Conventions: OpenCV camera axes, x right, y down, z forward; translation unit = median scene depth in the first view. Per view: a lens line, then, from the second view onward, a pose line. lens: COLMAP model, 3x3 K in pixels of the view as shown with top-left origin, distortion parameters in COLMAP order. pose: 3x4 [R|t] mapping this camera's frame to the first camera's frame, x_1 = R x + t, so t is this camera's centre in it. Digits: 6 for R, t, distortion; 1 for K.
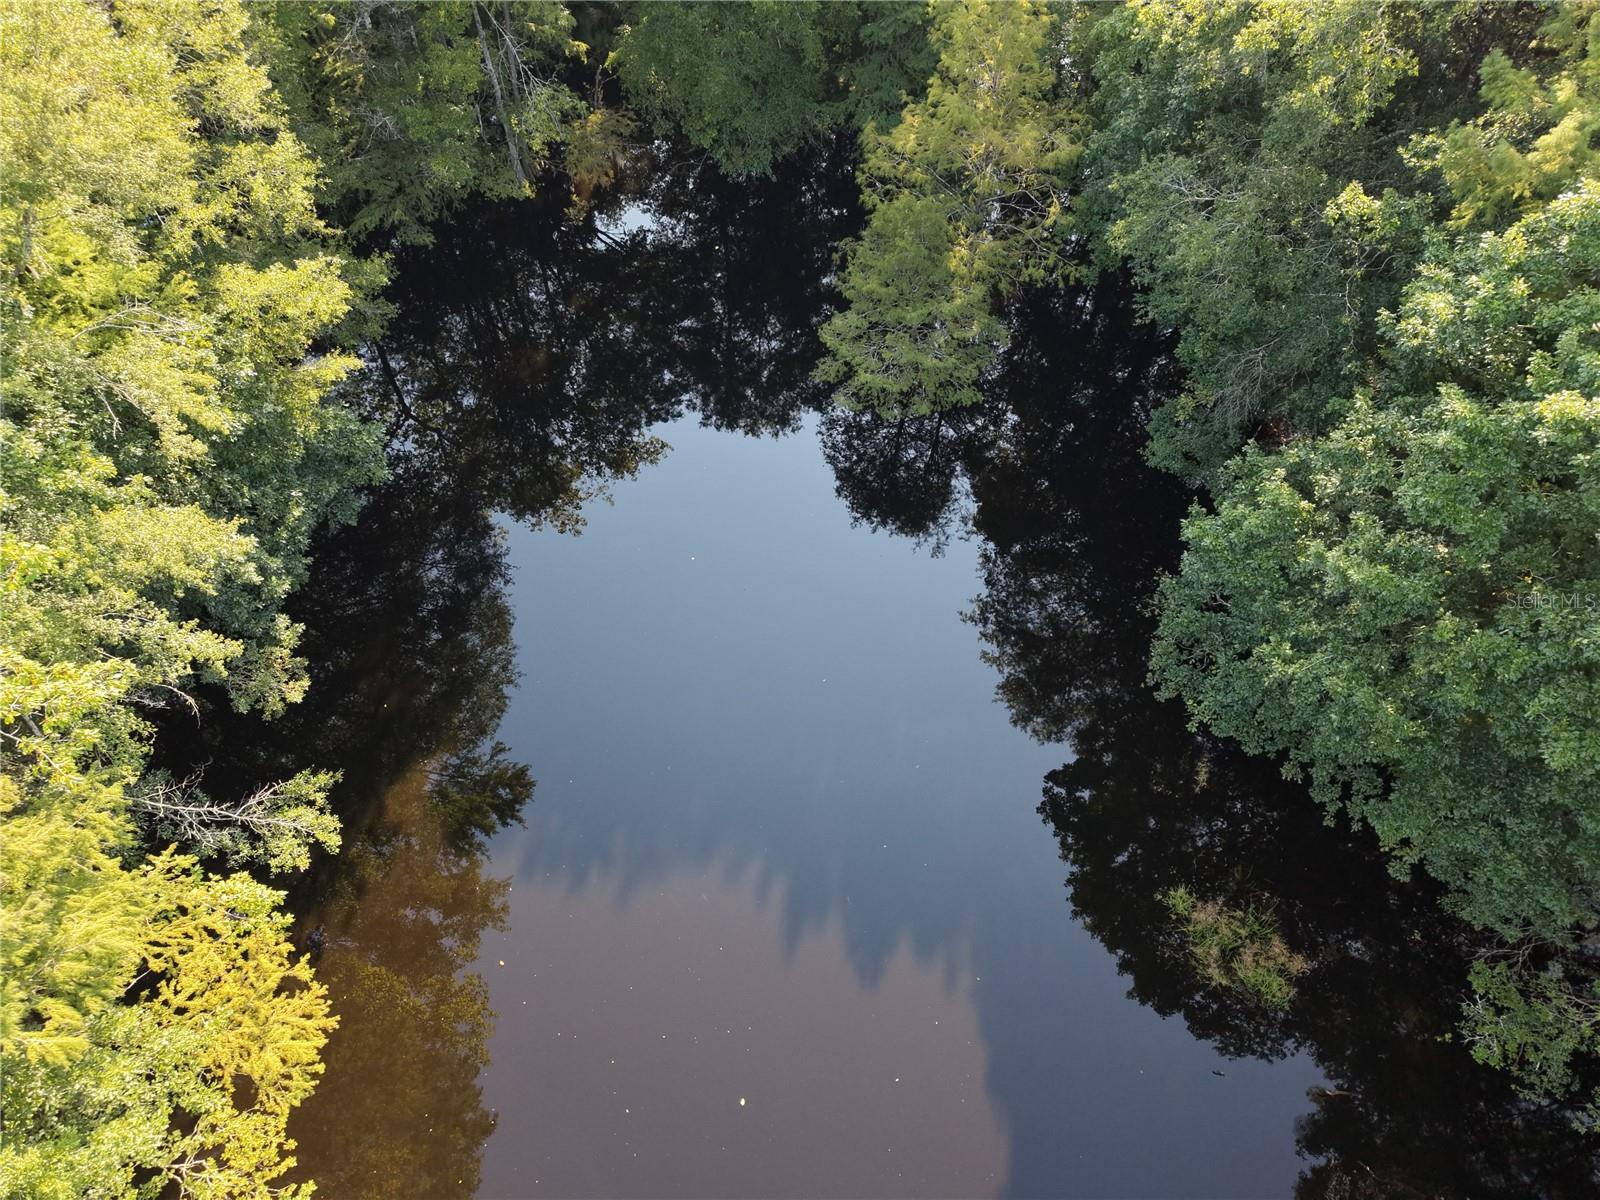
lens RADIAL K [[1071.0, 0, 803.9], [0, 1071.0, 593.0], [0, 0, 1]] dist [0.020587, -0.015936]
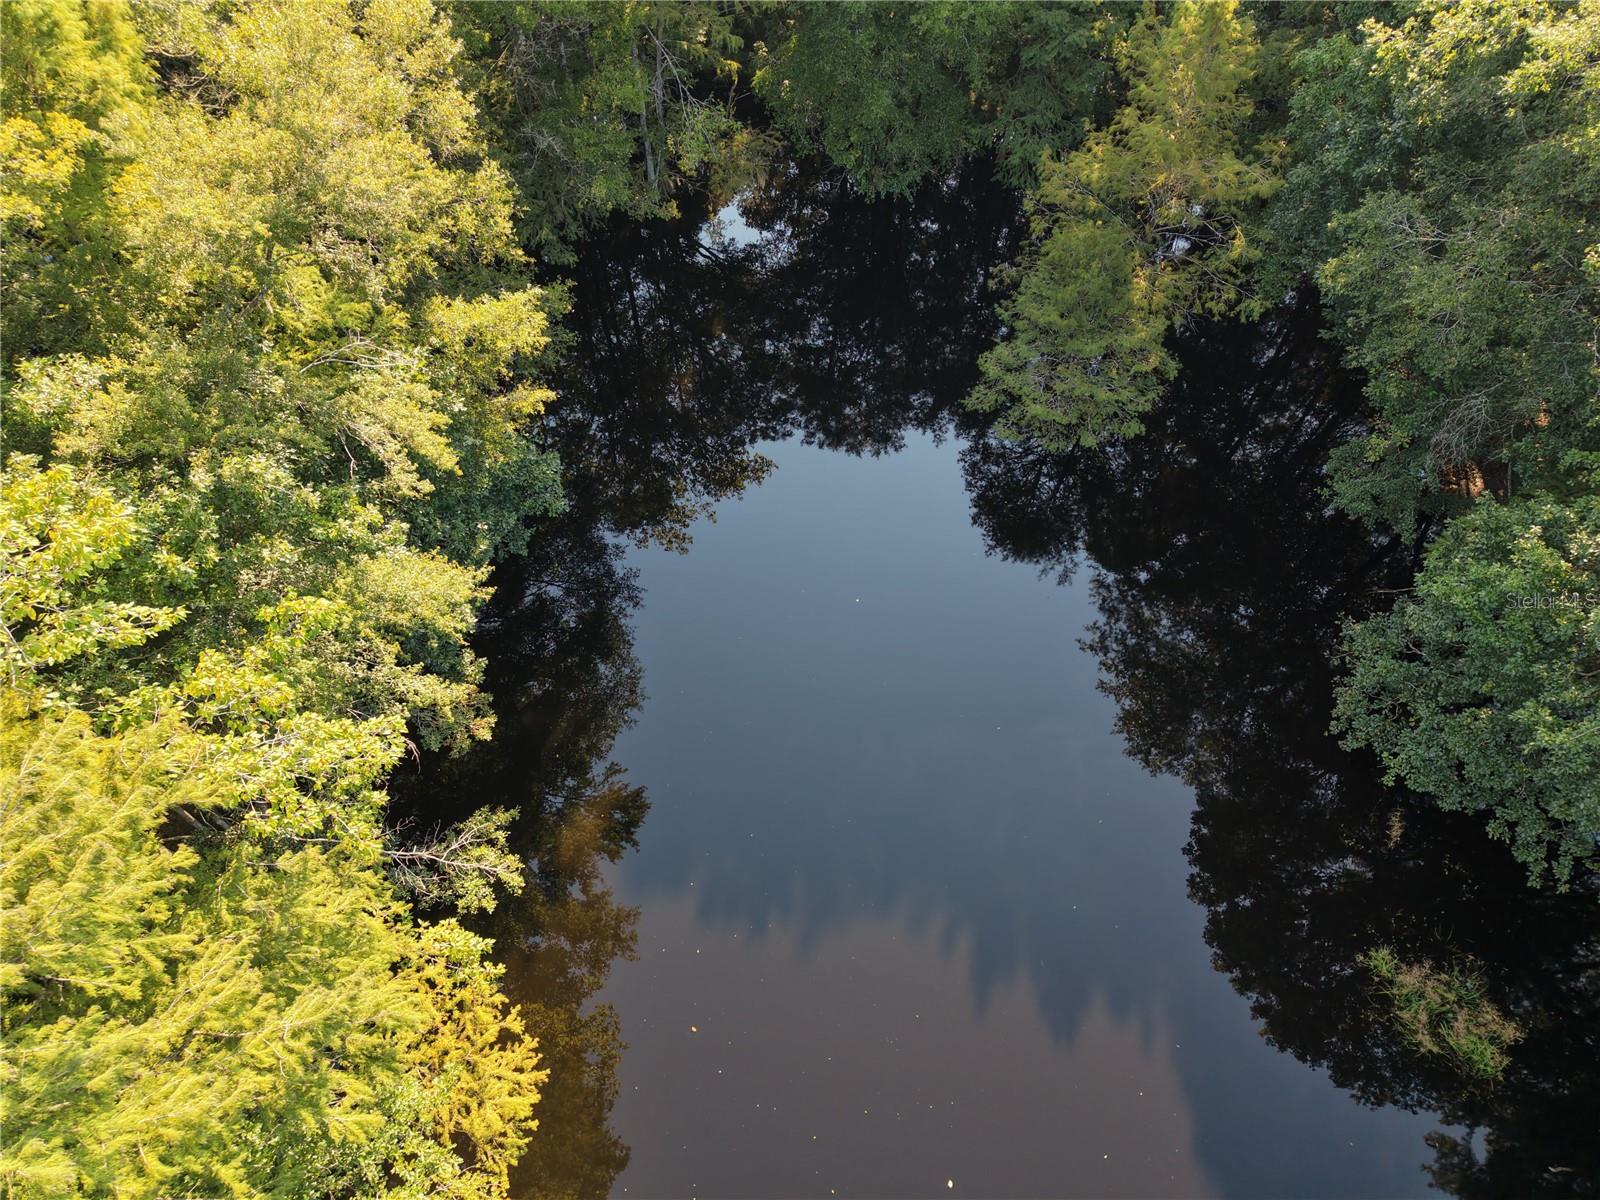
lens RADIAL K [[1071.0, 0, 803.9], [0, 1071.0, 593.0], [0, 0, 1]] dist [0.020587, -0.015936]
pose [[0.999750, 0.018532, -0.012546, -0.161219], [-0.018535, 0.999828, -0.000130, -0.035428], [0.012542, 0.000362, 0.999921, 0.022784]]
